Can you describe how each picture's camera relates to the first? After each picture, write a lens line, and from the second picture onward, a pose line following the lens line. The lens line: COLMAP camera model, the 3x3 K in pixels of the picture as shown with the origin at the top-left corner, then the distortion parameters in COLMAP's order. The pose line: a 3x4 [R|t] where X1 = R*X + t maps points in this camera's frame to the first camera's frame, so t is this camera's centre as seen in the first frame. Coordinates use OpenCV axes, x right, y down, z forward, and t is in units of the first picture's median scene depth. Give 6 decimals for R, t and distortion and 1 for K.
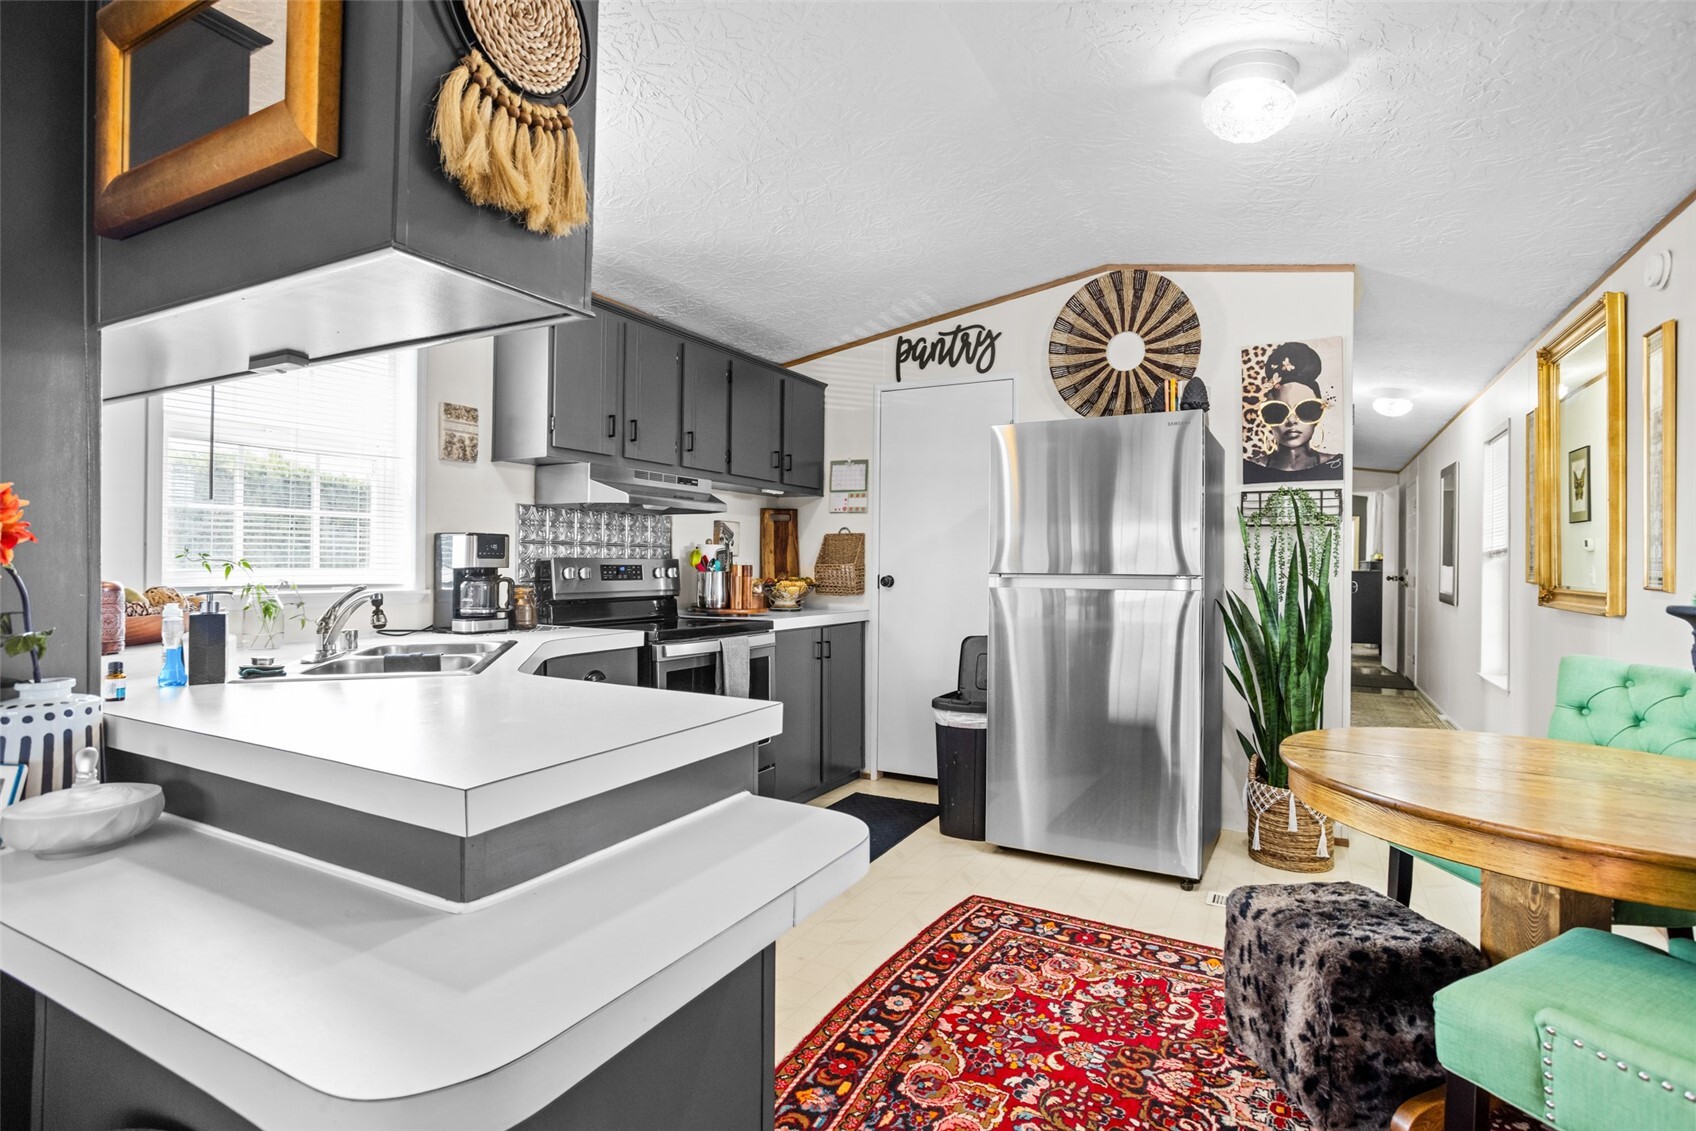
lens RADIAL K [[866.6, 0, 889.4], [0, 866.6, 565.1], [0, 0, 1]] dist [-0.028643, 0.025517]
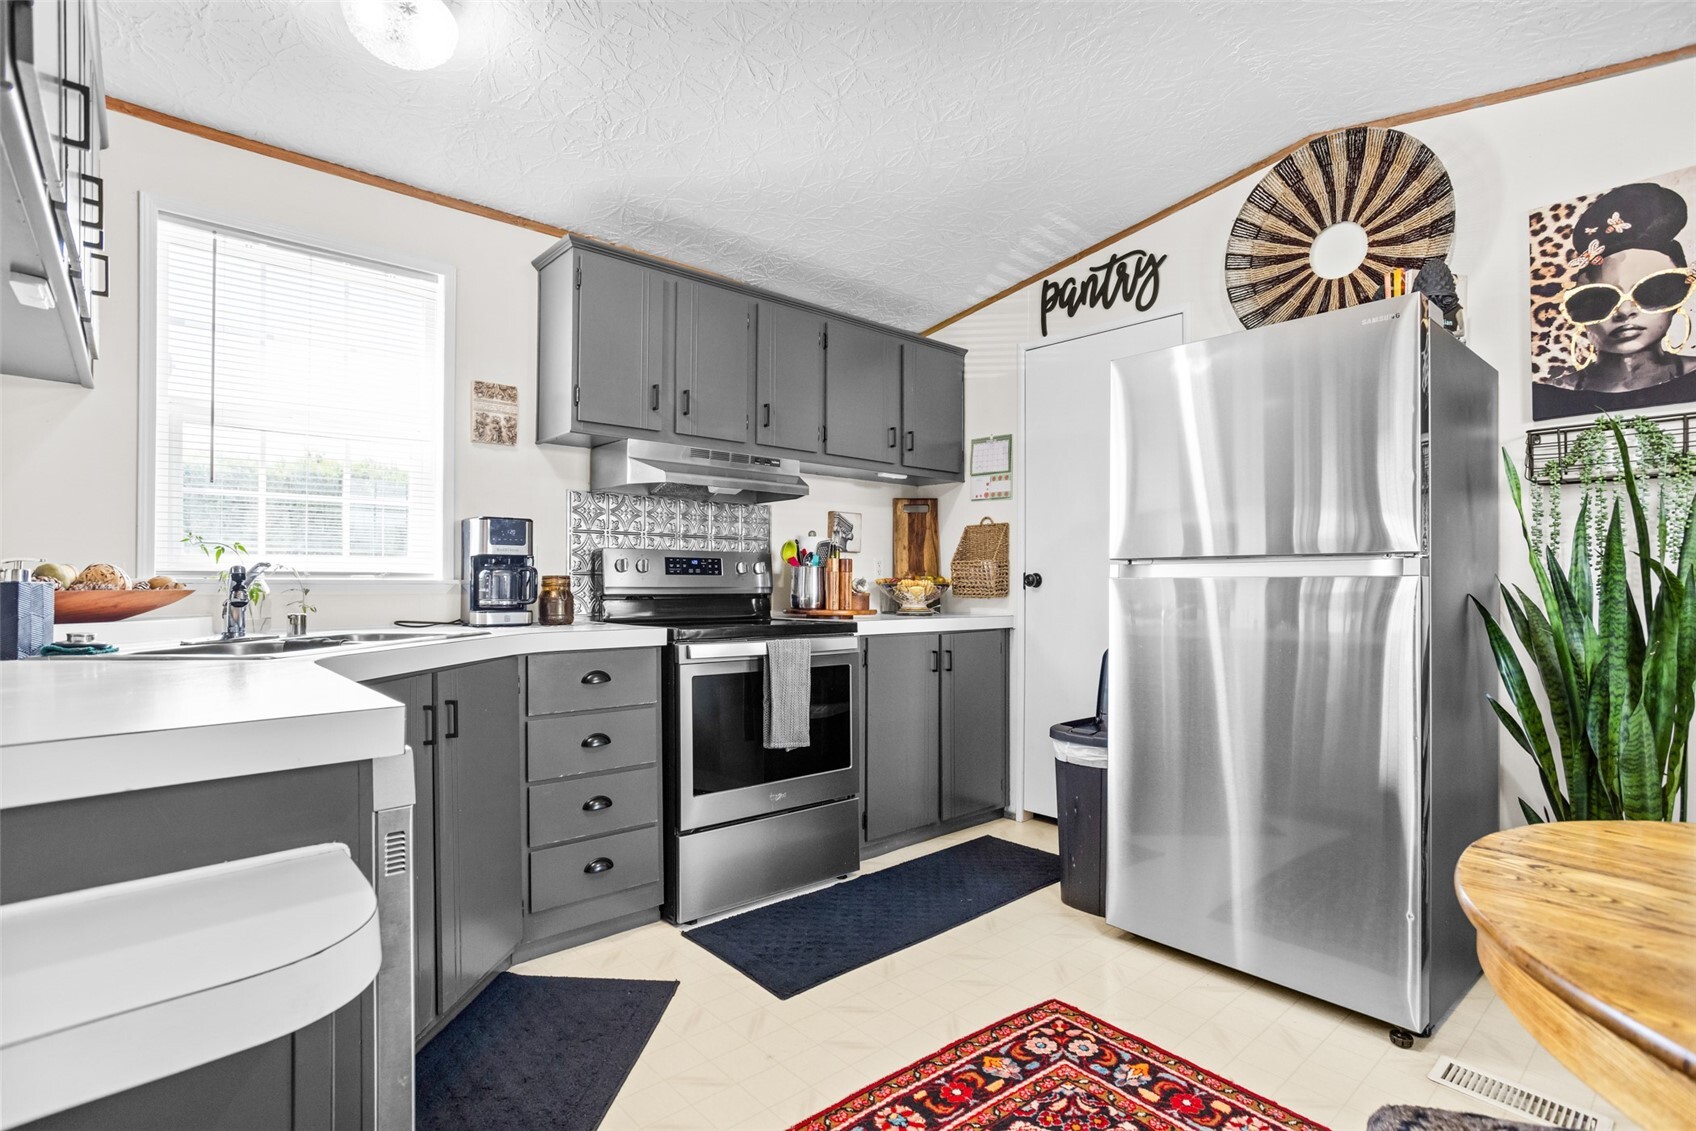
lens RADIAL K [[866.6, 0, 858.7], [0, 866.6, 575.5], [0, 0, 1]] dist [-0.028643, 0.025517]
pose [[0.934626, -0.007805, -0.355547, 0.167822], [0.003907, 0.999924, -0.011678, 0.029237], [0.355612, 0.009525, 0.934585, 0.218597]]
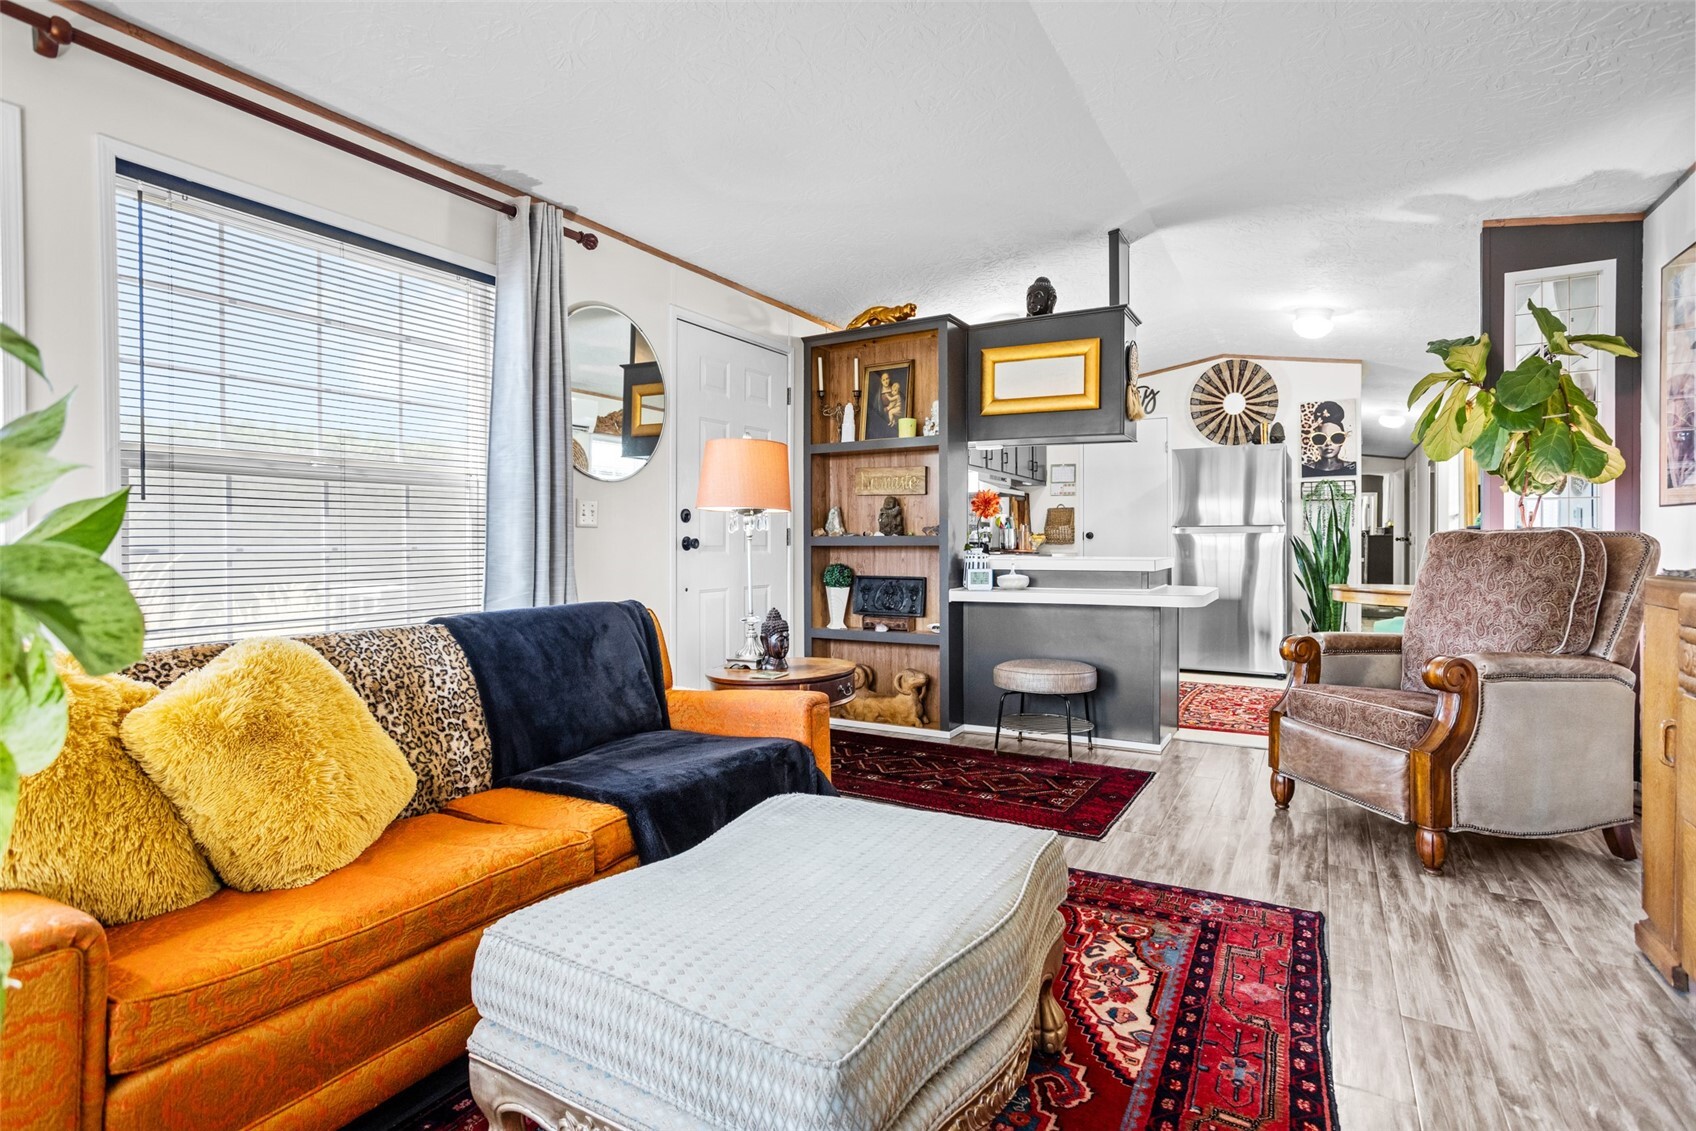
lens RADIAL K [[866.6, 0, 900.5], [0, 866.6, 558.8], [0, 0, 1]] dist [-0.028643, 0.025517]
pose [[0.999899, -0.009091, 0.010906, -0.480386], [0.008982, 0.999910, 0.009960, 0.054144], [-0.010996, -0.009861, 0.999891, -0.854215]]
